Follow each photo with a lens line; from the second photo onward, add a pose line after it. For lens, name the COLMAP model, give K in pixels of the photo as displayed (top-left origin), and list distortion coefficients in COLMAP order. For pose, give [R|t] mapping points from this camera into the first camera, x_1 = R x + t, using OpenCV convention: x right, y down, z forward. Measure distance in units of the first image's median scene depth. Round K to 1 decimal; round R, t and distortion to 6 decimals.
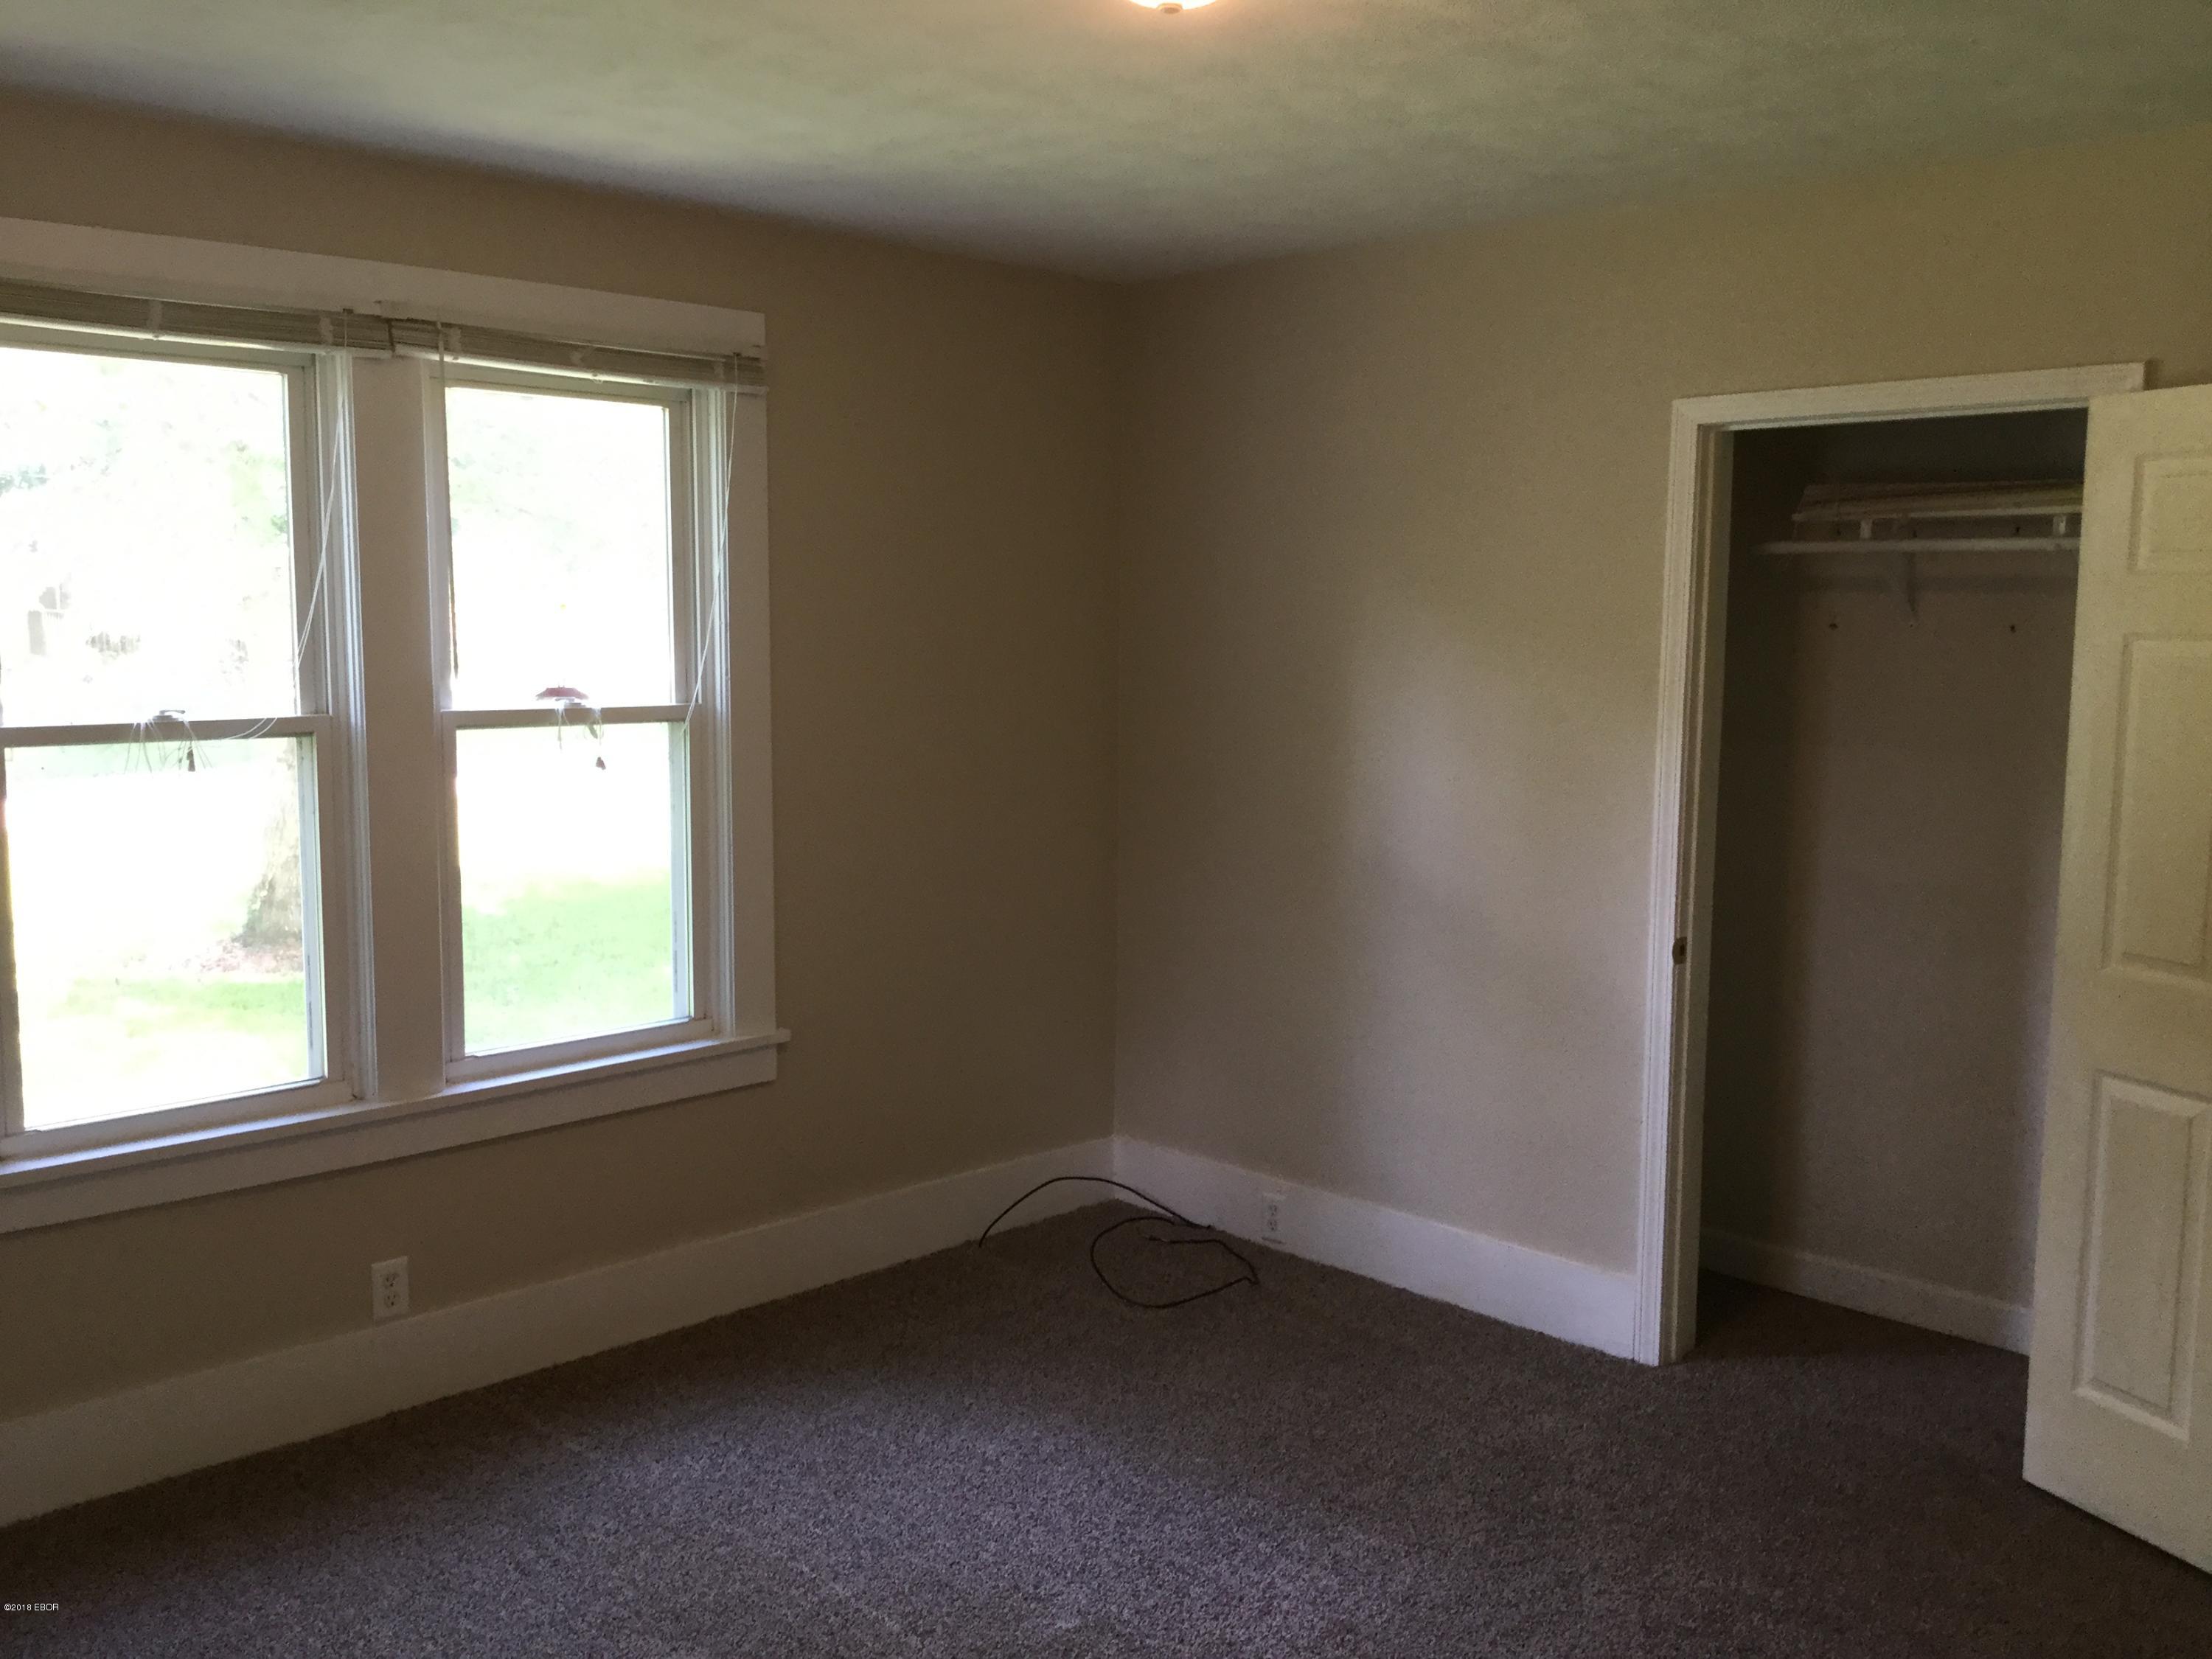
lens RADIAL K [[2016.6, 0, 1106.0], [0, 2016.6, 829.5], [0, 0, 1]] dist [0.123429, -0.177073]
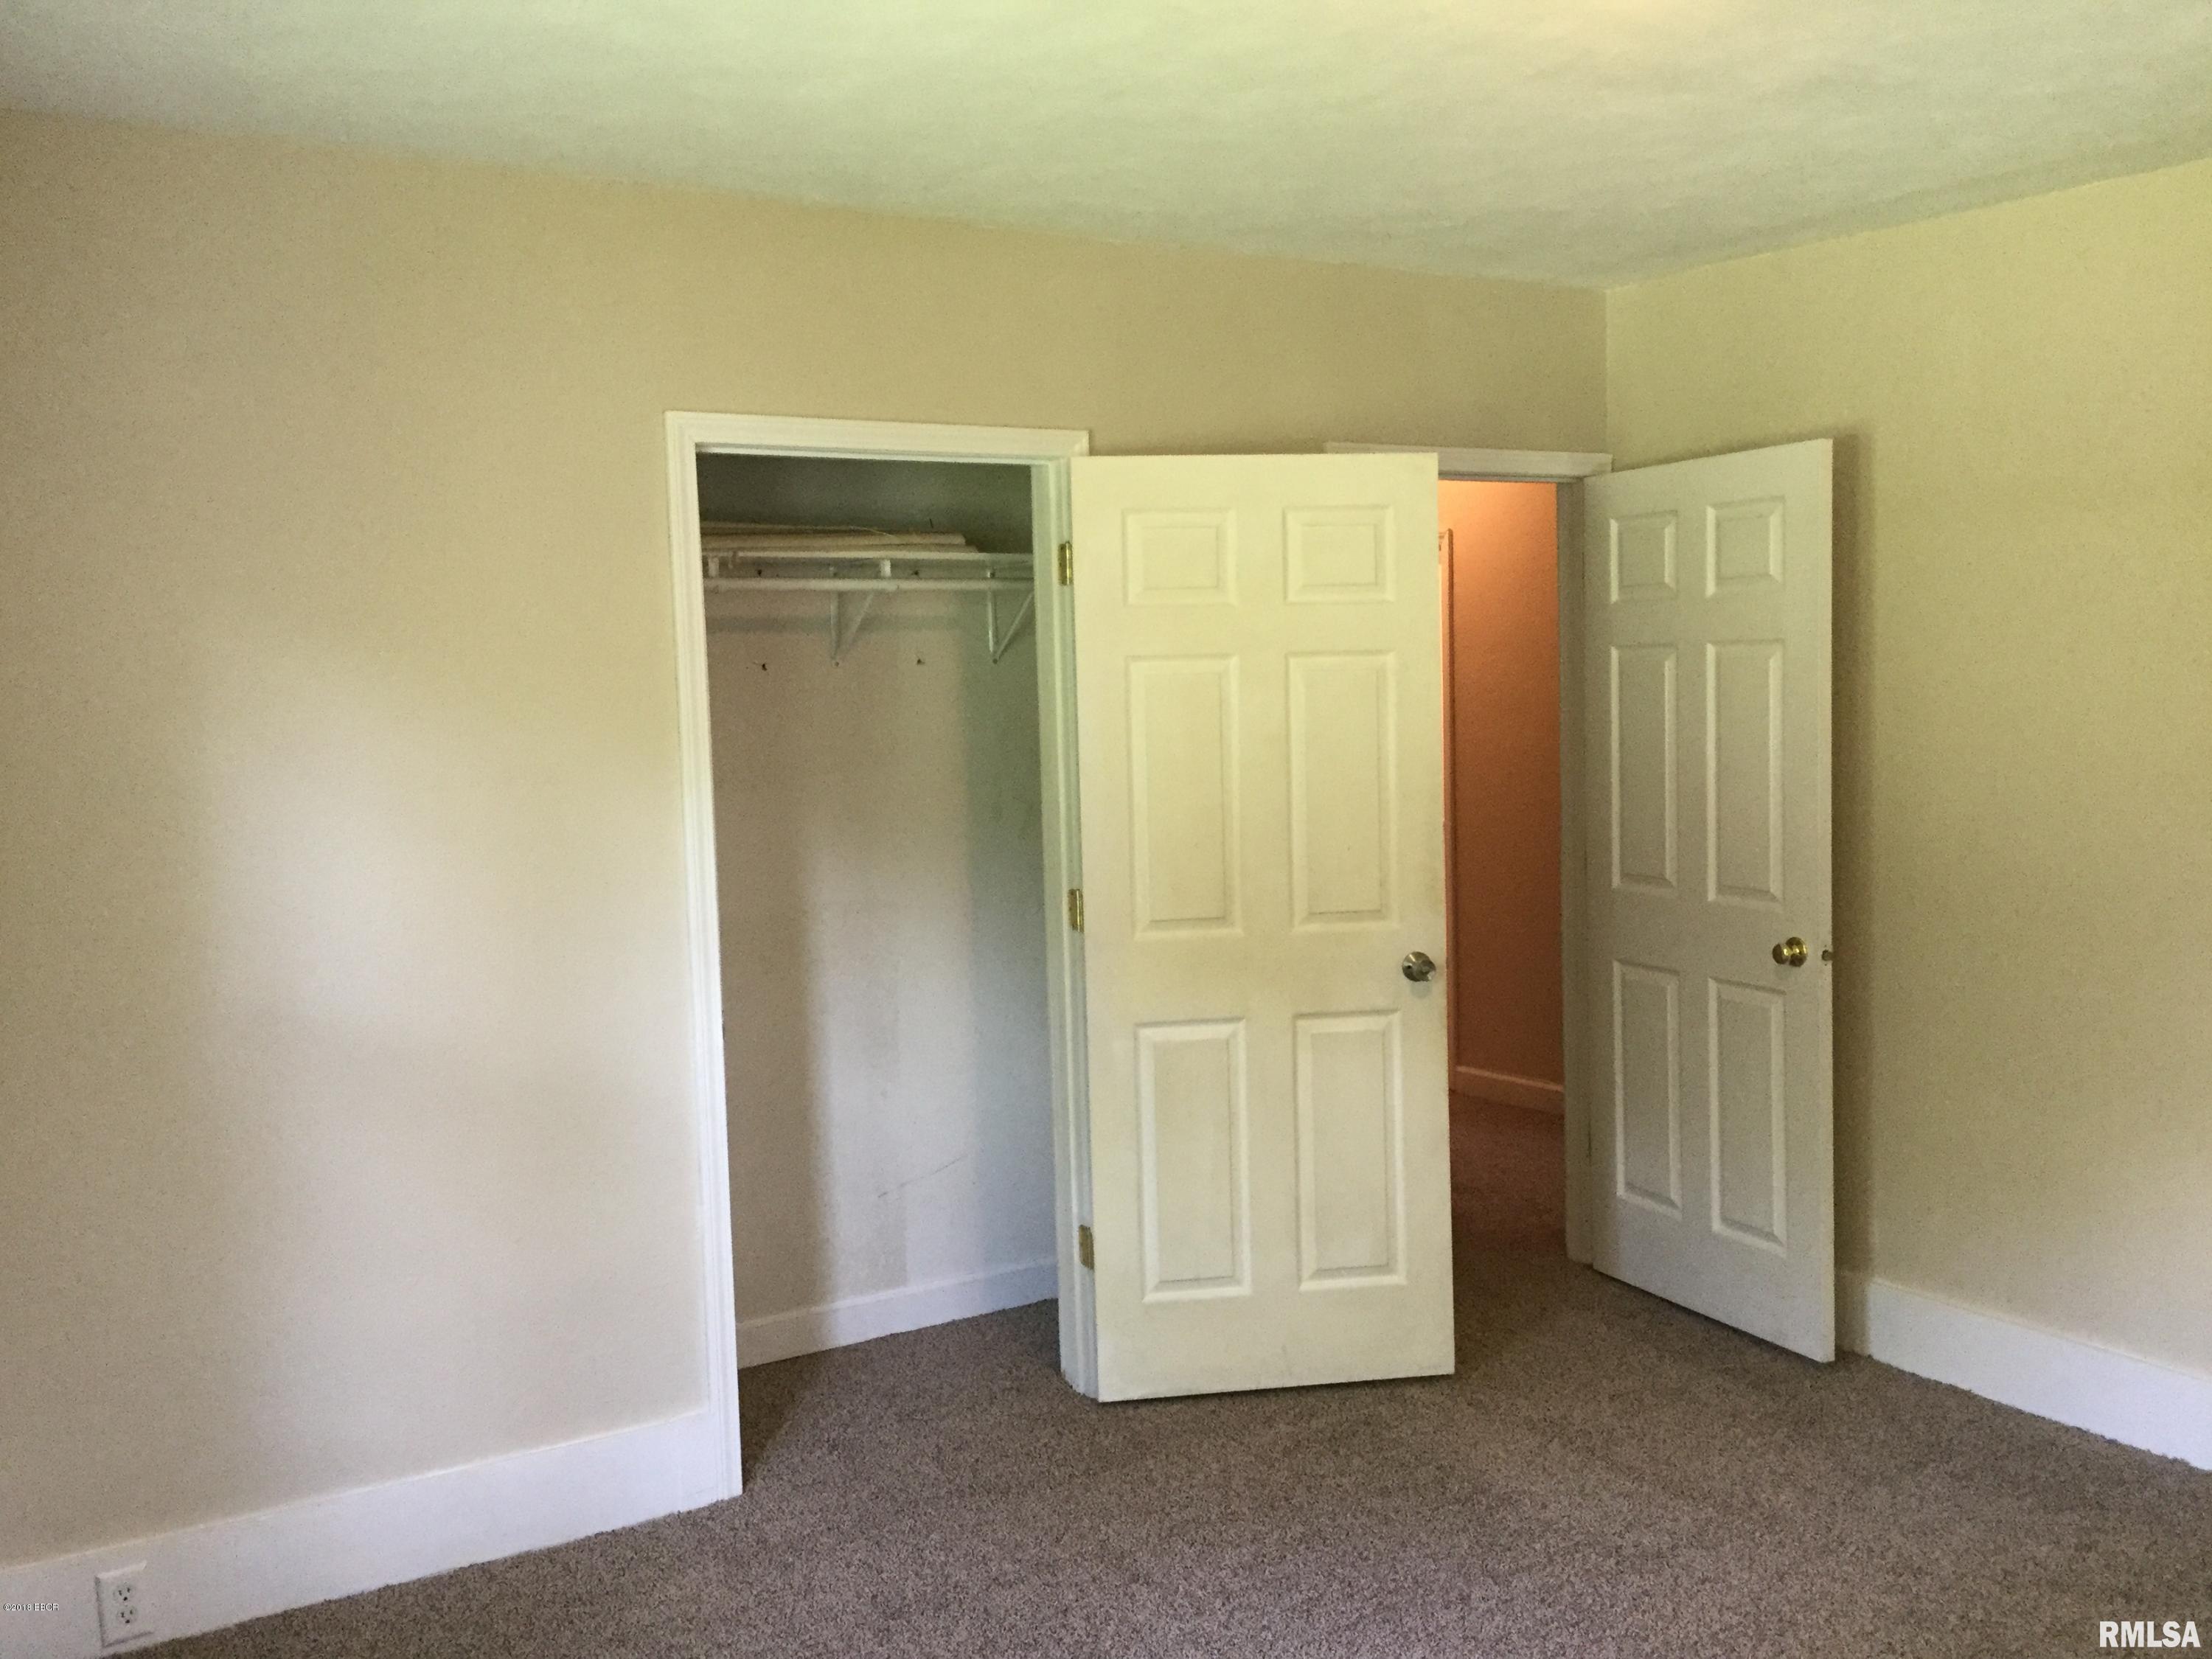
lens RADIAL K [[2016.6, 0, 1106.0], [0, 2016.6, 829.5], [0, 0, 1]] dist [0.123429, -0.177073]
pose [[0.229753, -0.095676, 0.968535, -0.577905], [0.136246, 0.988519, 0.065330, -0.065681], [-0.963665, 0.116949, 0.240150, 0.652179]]
